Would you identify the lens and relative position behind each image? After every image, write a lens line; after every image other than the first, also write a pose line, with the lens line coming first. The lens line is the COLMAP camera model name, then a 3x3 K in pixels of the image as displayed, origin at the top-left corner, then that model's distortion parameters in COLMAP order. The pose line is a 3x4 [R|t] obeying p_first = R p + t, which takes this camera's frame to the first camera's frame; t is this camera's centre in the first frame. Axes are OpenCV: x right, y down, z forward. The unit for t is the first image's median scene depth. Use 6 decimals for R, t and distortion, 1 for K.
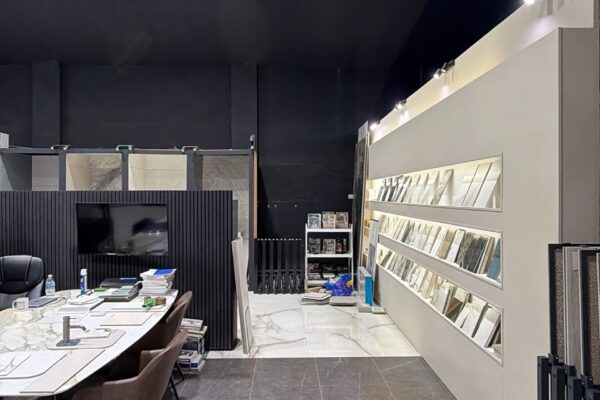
lens RADIAL K [[444.4, 0, 300.4], [0, 444.4, 194.1], [0, 0, 1]] dist [0.001986, -0.004068]
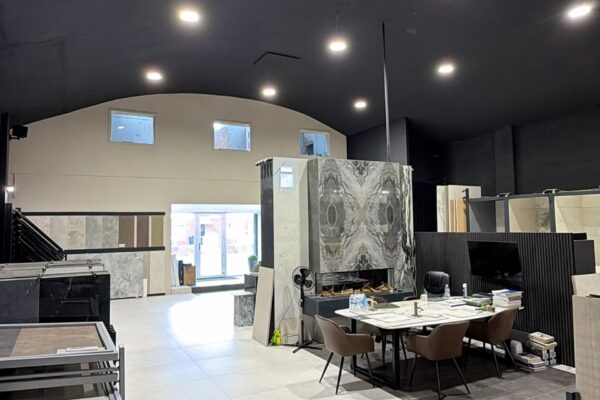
lens RADIAL K [[444.4, 0, 303.3], [0, 444.4, 197.8], [0, 0, 1]] dist [0.001986, -0.004068]
pose [[0.436652, -0.064295, -0.897330, 0.498420], [0.018275, 0.997871, -0.062606, -0.033411], [0.899445, 0.010938, 0.436897, -0.146866]]
